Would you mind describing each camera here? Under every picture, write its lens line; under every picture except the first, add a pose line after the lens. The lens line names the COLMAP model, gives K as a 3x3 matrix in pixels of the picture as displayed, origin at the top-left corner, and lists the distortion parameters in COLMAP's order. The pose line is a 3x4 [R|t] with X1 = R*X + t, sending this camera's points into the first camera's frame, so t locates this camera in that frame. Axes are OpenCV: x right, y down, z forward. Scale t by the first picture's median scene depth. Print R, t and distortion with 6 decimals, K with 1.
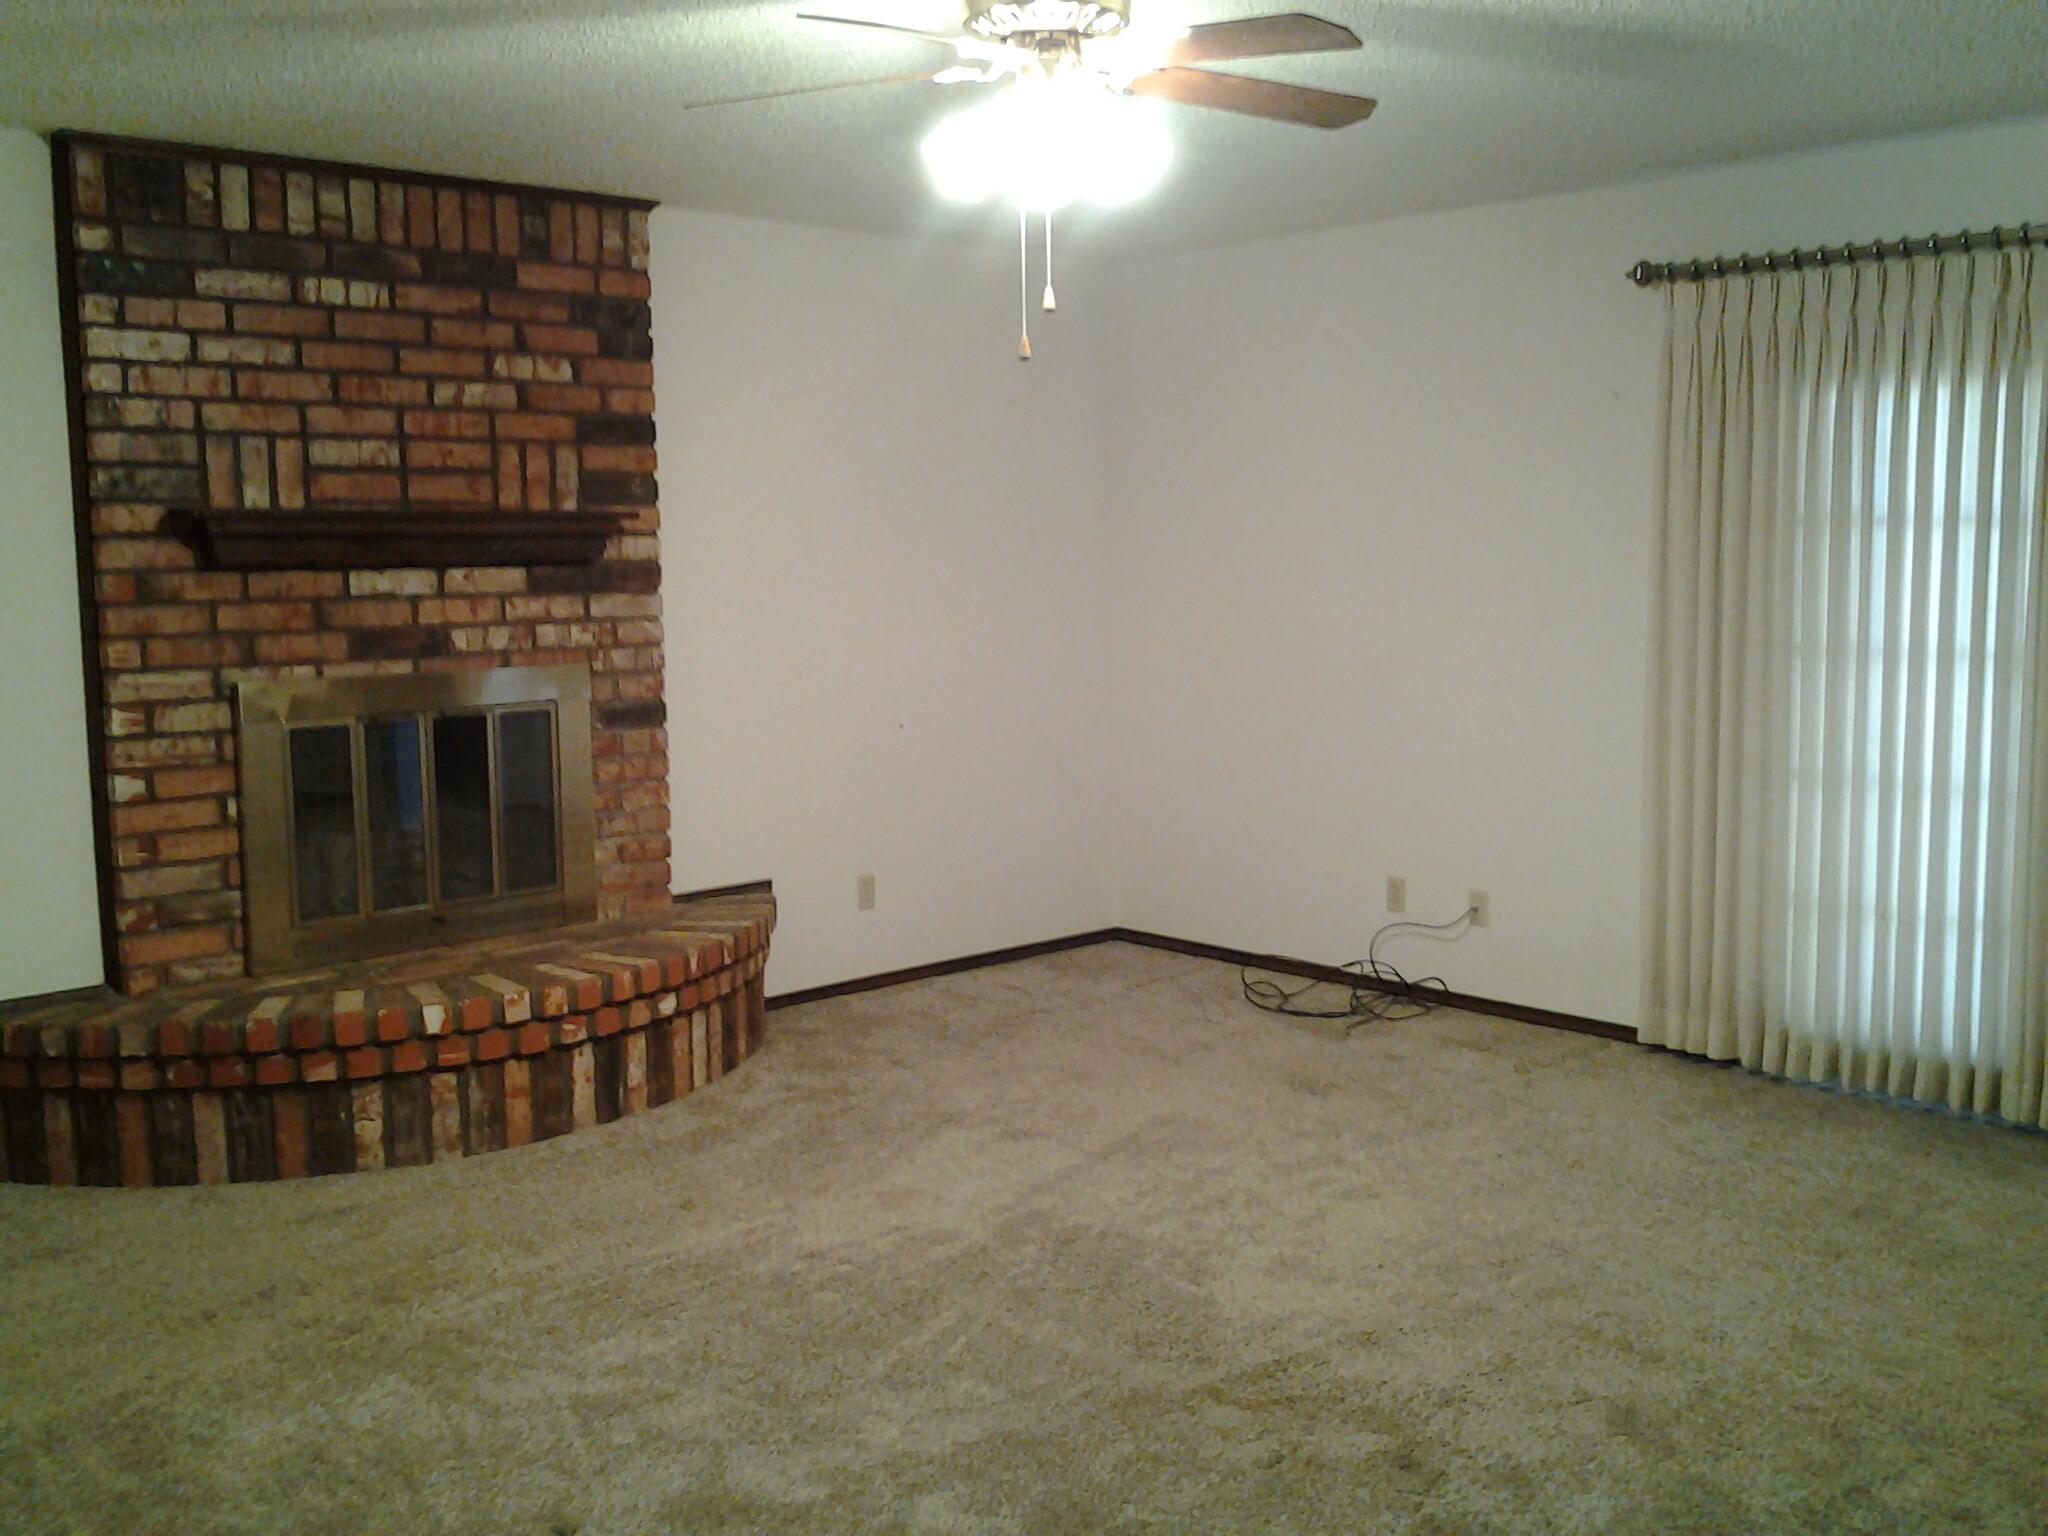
lens RADIAL K [[1998.1, 0, 1026.2], [0, 1998.1, 755.4], [0, 0, 1]] dist [0.002780, 0.000000]
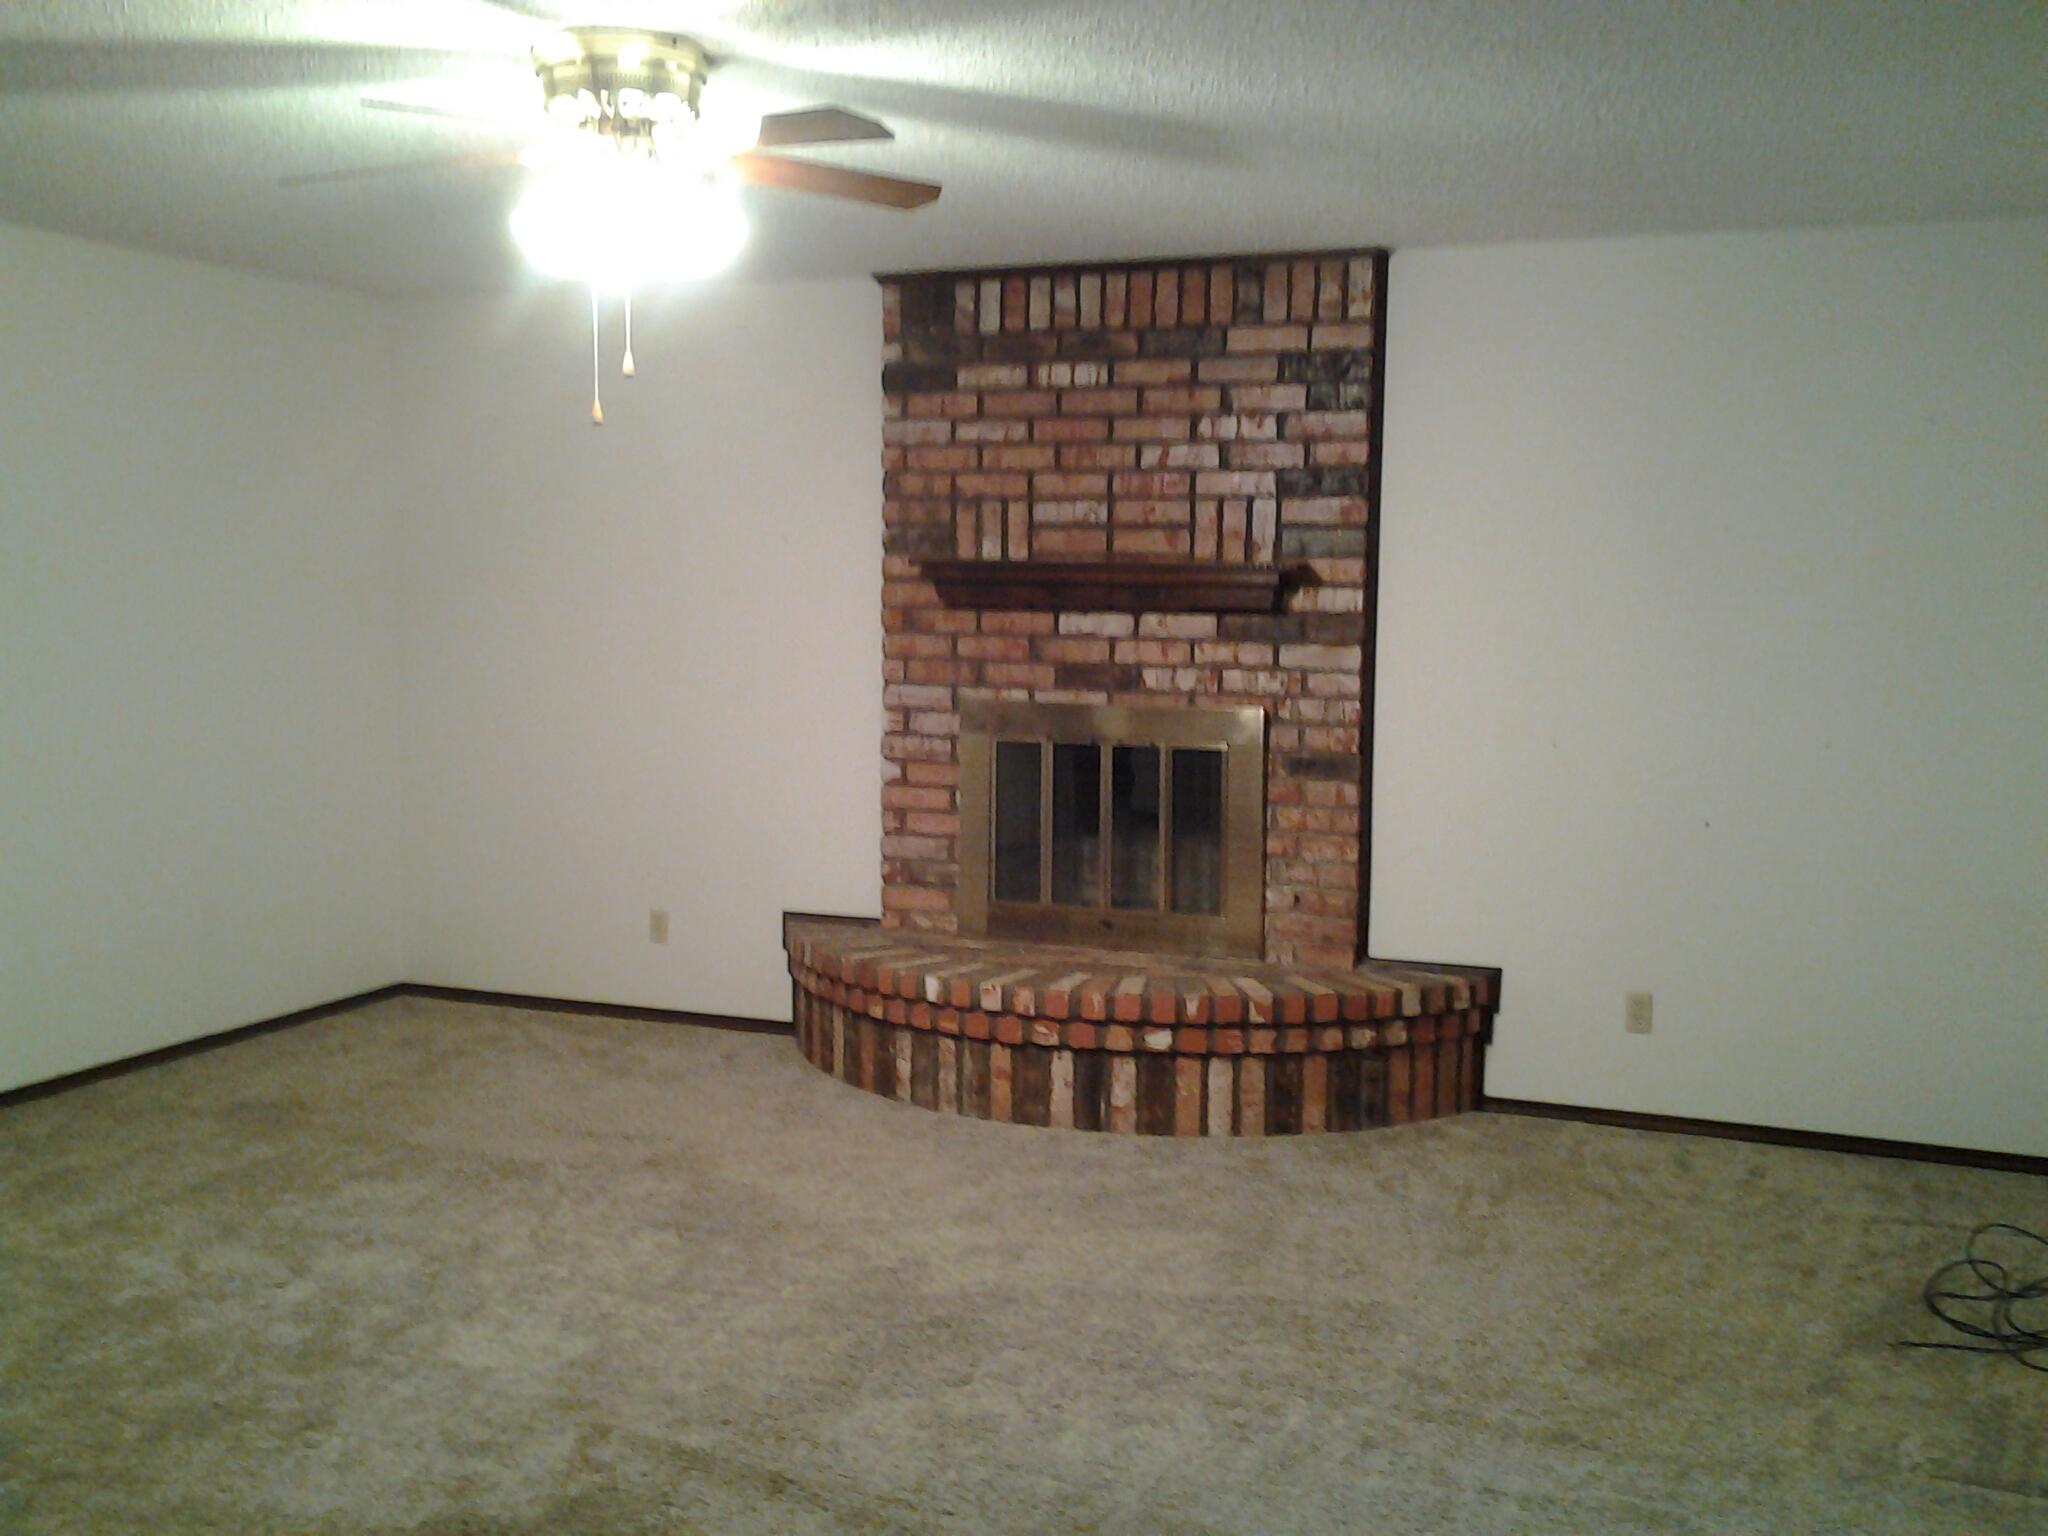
lens RADIAL K [[1998.1, 0, 1026.0], [0, 1998.1, 780.8], [0, 0, 1]] dist [0.002780, 0.000000]
pose [[0.405332, 0.111184, -0.907383, 0.726734], [-0.112021, 0.991137, 0.071407, -0.075762], [0.907280, 0.072703, 0.414194, 0.503251]]
